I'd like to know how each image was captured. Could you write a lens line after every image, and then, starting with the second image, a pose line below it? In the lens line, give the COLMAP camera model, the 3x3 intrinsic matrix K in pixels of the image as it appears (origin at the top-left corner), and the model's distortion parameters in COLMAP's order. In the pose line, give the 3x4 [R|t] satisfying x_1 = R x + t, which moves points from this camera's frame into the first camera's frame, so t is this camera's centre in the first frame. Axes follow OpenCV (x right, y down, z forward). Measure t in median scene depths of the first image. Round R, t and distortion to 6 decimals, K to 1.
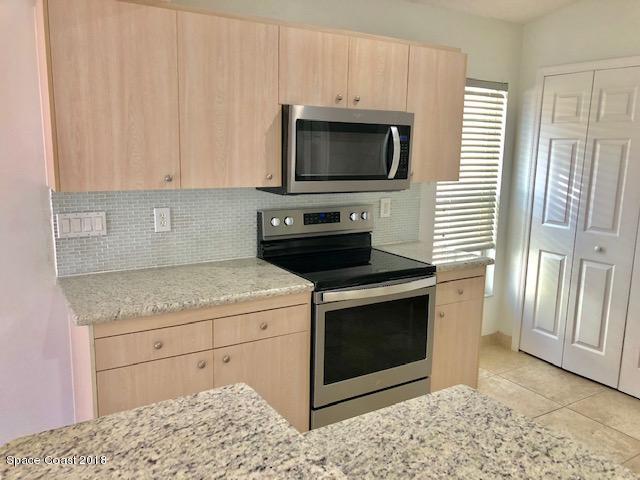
lens RADIAL K [[523.2, 0, 312.4], [0, 523.2, 236.2], [0, 0, 1]] dist [0.075898, -0.162163]
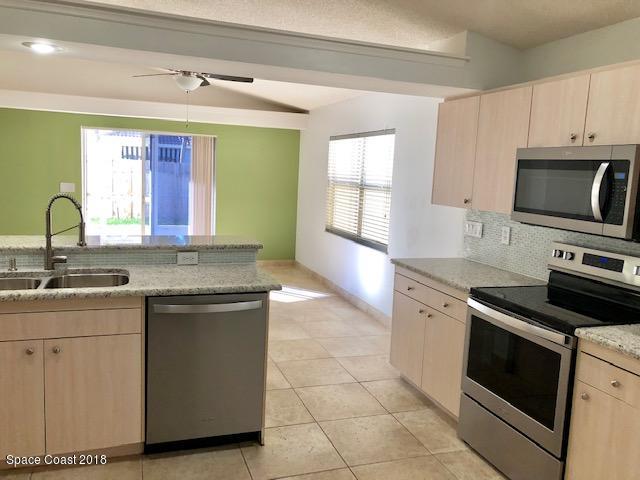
lens RADIAL K [[523.2, 0, 312.4], [0, 523.2, 236.2], [0, 0, 1]] dist [0.075898, -0.162163]
pose [[-0.207528, 0.091979, -0.973895, 1.136189], [-0.219702, 0.965754, 0.138026, -0.105229], [0.953238, 0.242611, -0.180213, 0.733809]]
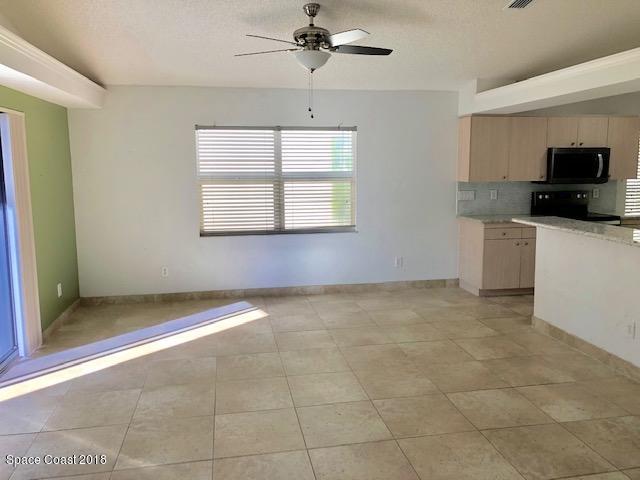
lens RADIAL K [[510.1, 0, 320.0], [0, 510.1, 223.7], [0, 0, 1]] dist [0.034274, 0.000554]
pose [[0.933714, 0.016791, -0.357625, -0.175830], [-0.036729, 0.998122, -0.049033, 0.249547], [0.356130, 0.058918, 0.932577, -1.524698]]
